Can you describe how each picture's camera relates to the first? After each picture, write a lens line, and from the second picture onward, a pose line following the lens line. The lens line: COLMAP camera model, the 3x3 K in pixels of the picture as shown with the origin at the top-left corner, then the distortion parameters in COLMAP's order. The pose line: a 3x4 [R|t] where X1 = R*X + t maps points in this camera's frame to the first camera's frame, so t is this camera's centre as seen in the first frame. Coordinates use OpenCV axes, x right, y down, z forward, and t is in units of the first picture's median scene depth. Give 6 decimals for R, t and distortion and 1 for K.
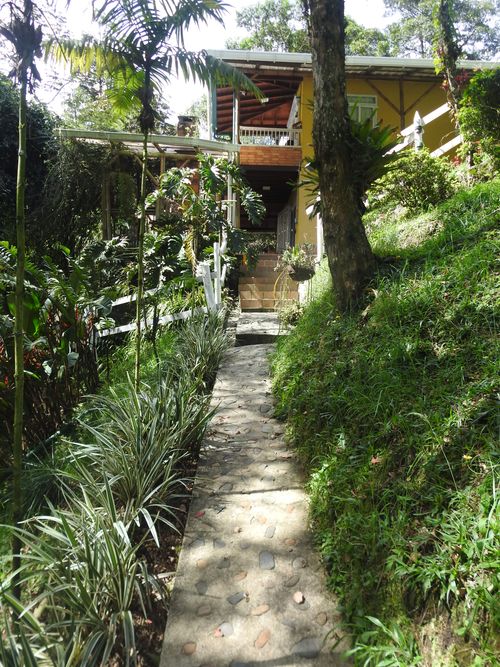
lens RADIAL K [[527.2, 0, 253.7], [0, 527.2, 333.1], [0, 0, 1]] dist [0.003795, -0.010301]
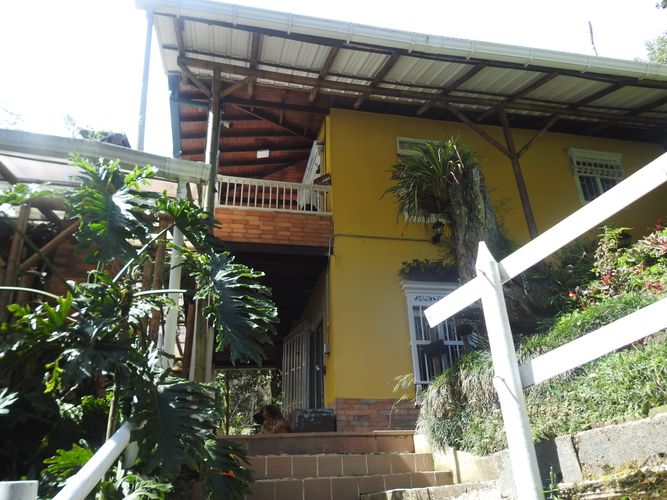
lens RADIAL K [[527.2, 0, 334.6], [0, 527.2, 246.9], [0, 0, 1]] dist [0.003795, -0.010301]
pose [[0.985421, 0.022046, 0.168699, 0.002320], [0.045395, 0.921550, -0.385598, -0.112080], [-0.163965, 0.387634, 0.907114, 0.520235]]
